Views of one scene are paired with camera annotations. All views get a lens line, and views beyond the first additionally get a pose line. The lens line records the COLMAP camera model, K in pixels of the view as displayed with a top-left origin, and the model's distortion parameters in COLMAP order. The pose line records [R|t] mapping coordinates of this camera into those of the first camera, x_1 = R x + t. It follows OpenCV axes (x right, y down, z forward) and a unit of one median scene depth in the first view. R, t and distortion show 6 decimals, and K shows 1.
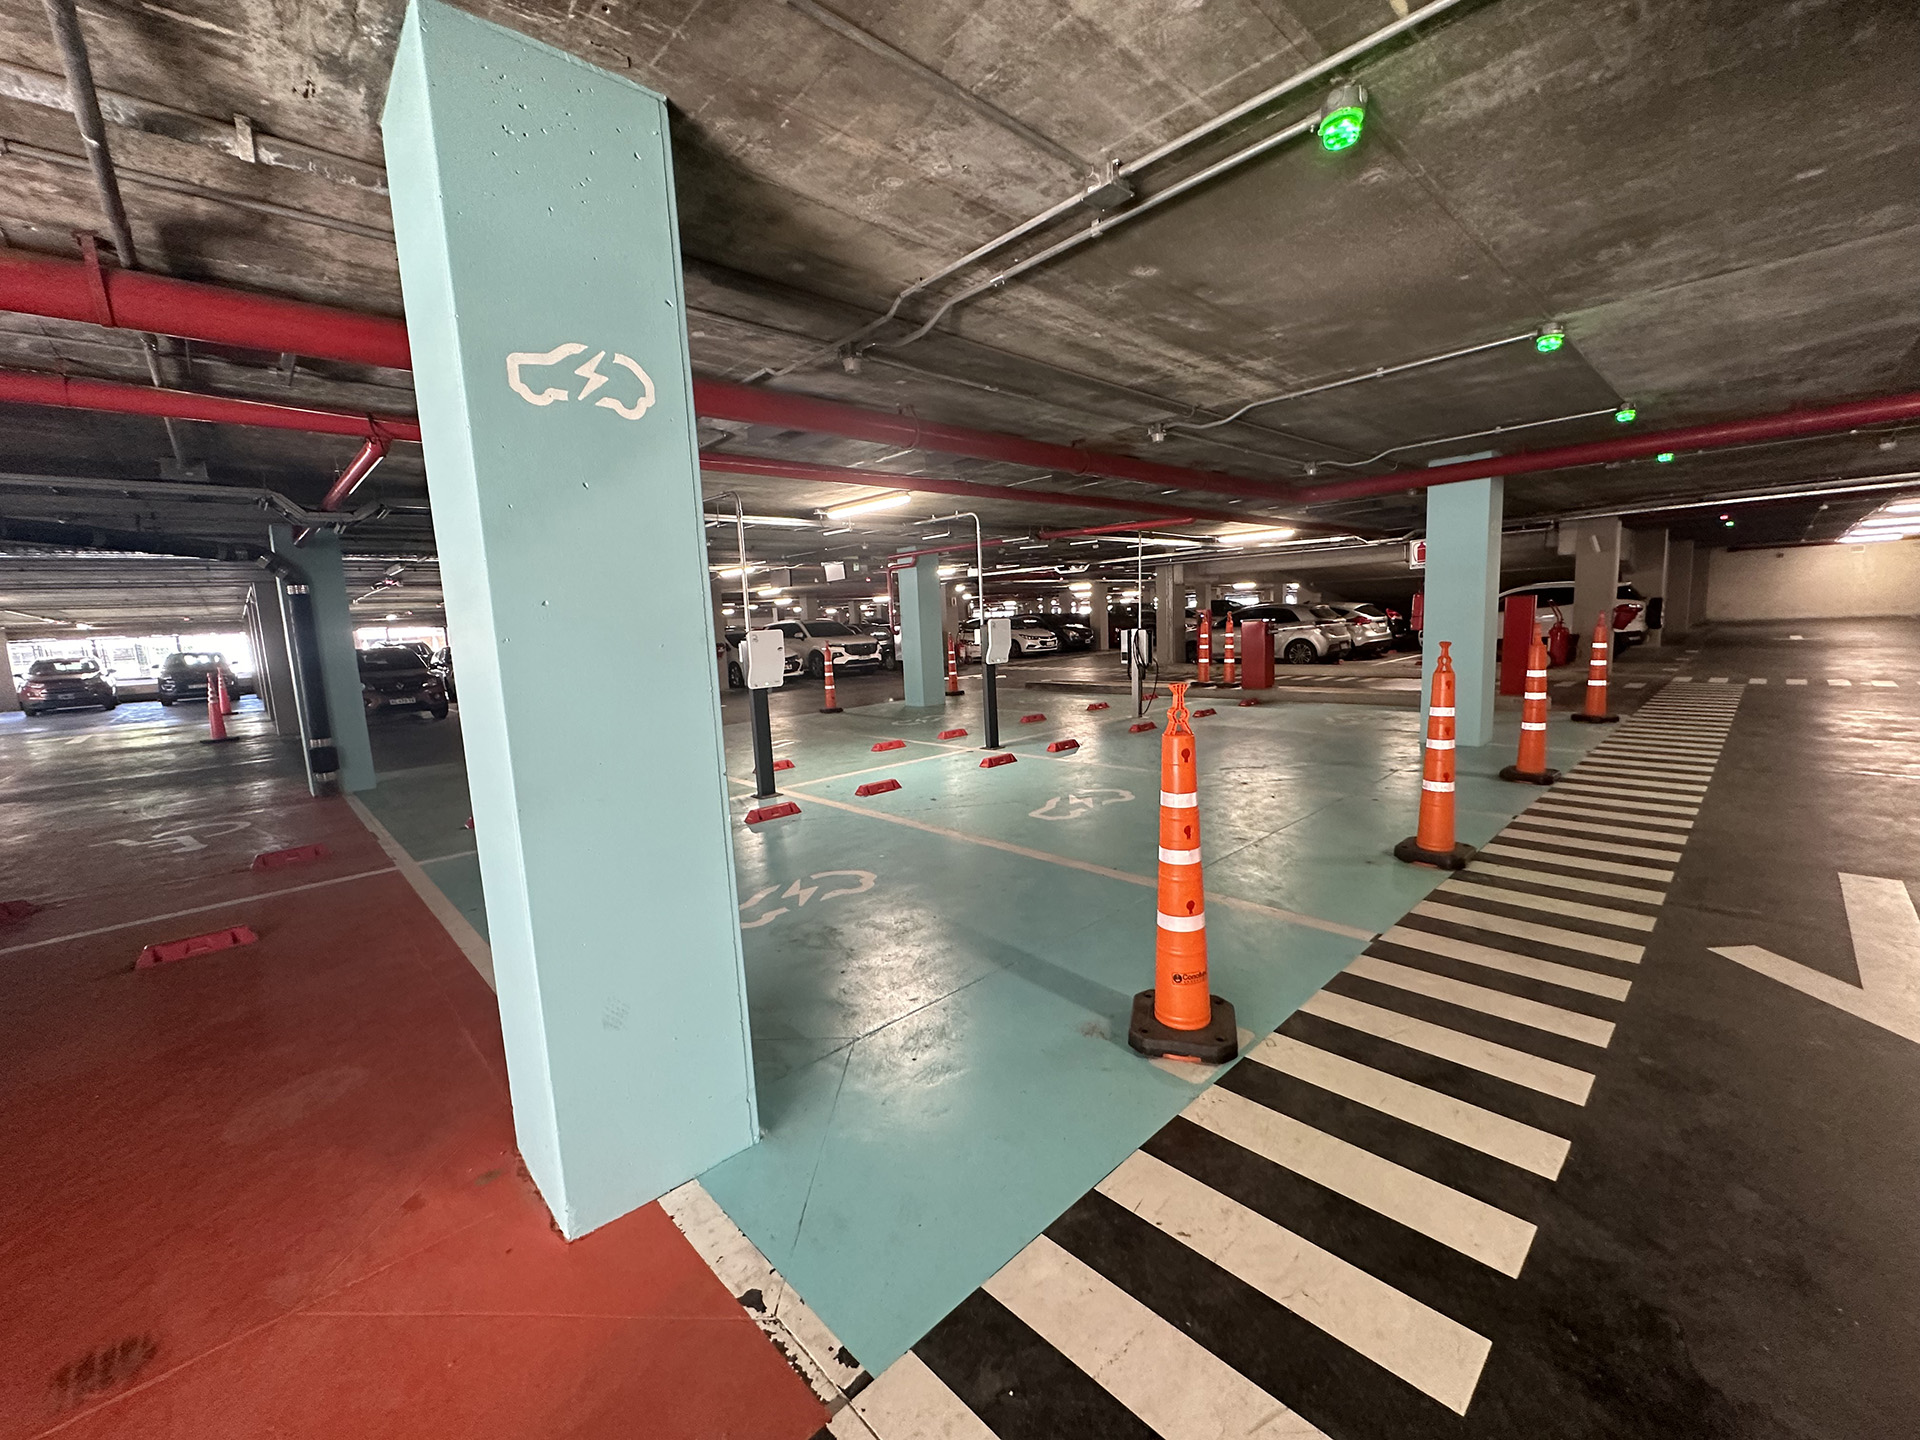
lens RADIAL K [[769.3, 0, 961.0], [0, 769.3, 718.5], [0, 0, 1]] dist [-0.002364, 0.000470]
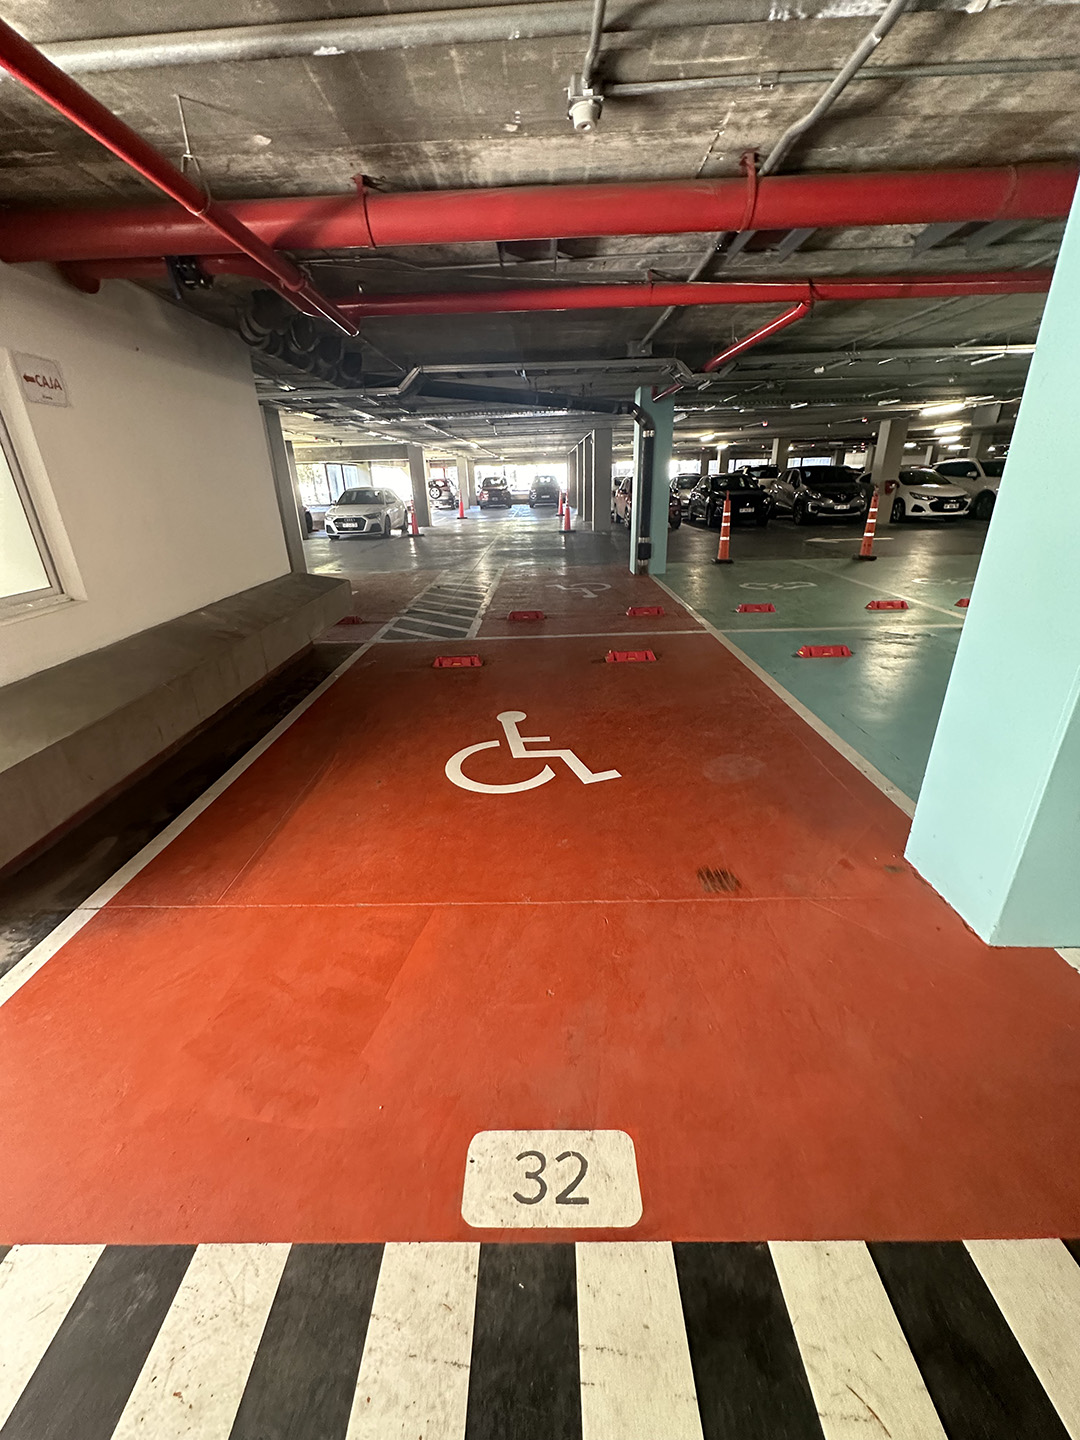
lens RADIAL K [[577.0, 0, 538.5], [0, 577.0, 719.1], [0, 0, 1]] dist [-0.002364, 0.000470]
pose [[0.723804, 0.292182, -0.625089, -0.137615], [-0.094948, 0.939477, 0.329192, 0.007621], [0.683441, -0.178920, 0.707740, -0.053722]]
